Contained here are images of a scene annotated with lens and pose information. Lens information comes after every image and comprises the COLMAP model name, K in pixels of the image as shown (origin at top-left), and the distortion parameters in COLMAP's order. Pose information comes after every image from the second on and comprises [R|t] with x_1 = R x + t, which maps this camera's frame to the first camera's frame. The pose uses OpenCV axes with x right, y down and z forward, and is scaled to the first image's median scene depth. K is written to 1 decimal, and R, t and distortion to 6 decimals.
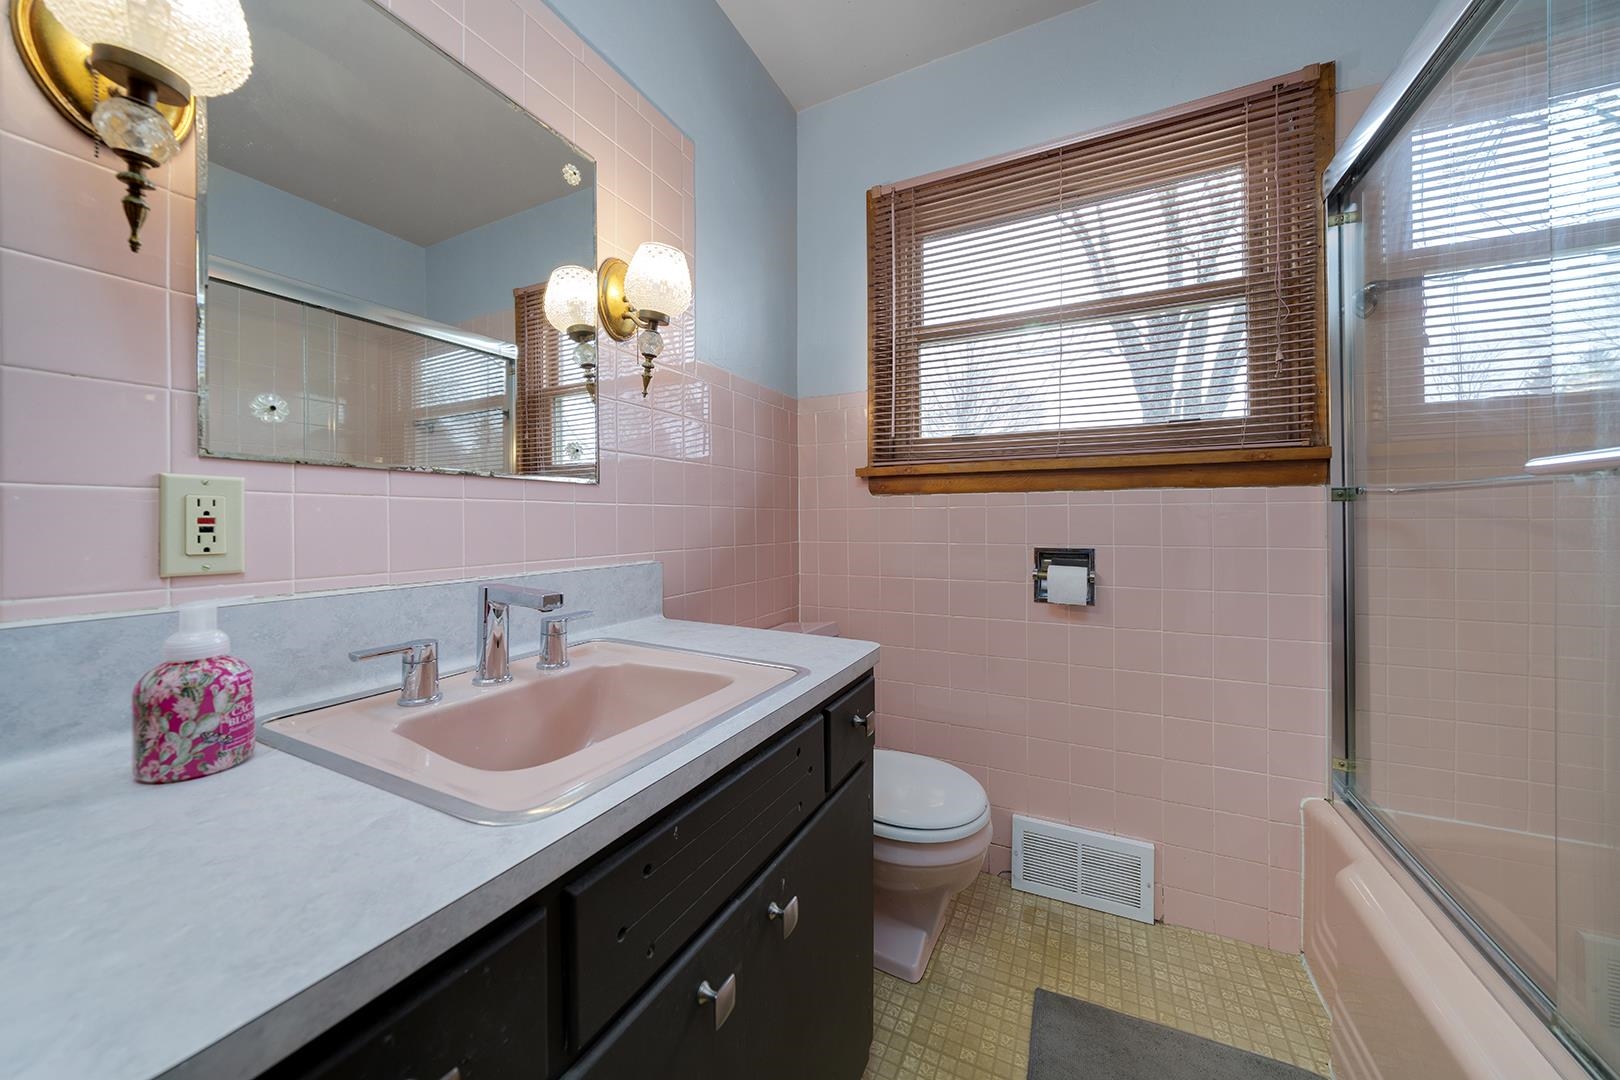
lens RADIAL K [[573.8, 0, 803.4], [0, 573.8, 518.8], [0, 0, 1]] dist [-0.009999, 0.000163]
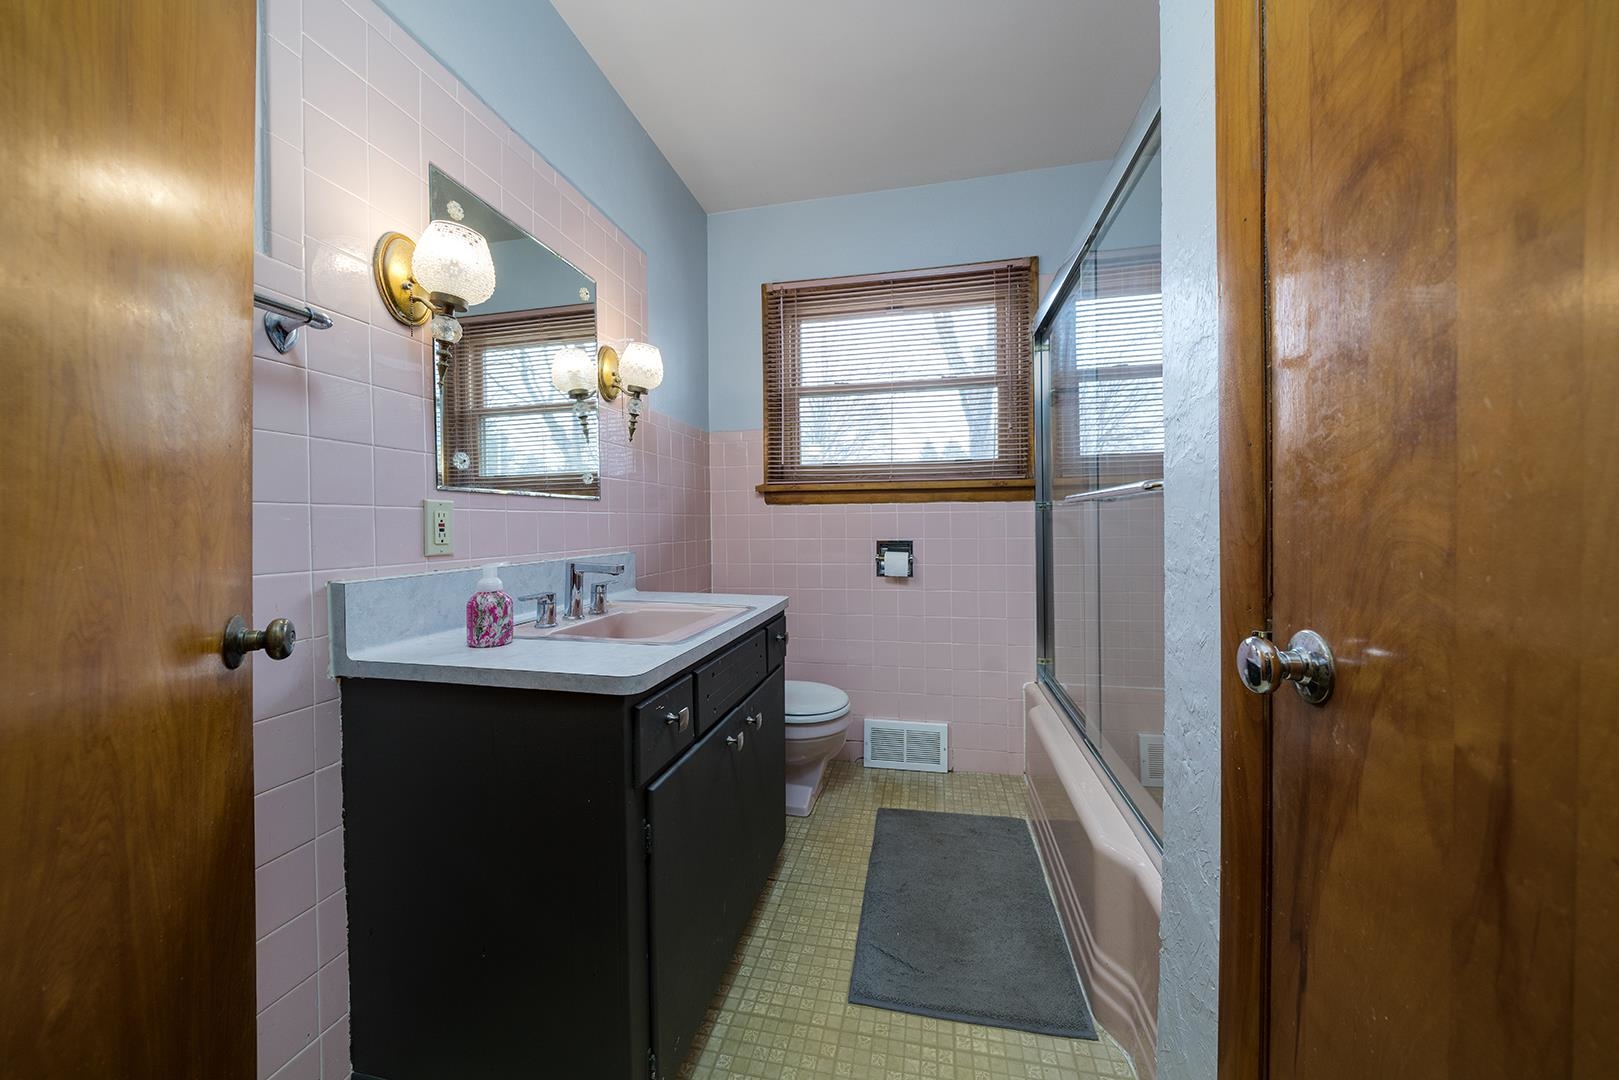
lens RADIAL K [[573.4, 0, 810.0], [0, 573.4, 532.6], [0, 0, 1]] dist [-0.009999, 0.000163]
pose [[0.966986, -0.011358, 0.254576, -0.183160], [0.007012, 0.999814, 0.017974, 0.001349], [-0.254733, -0.015596, 0.966886, -0.505007]]
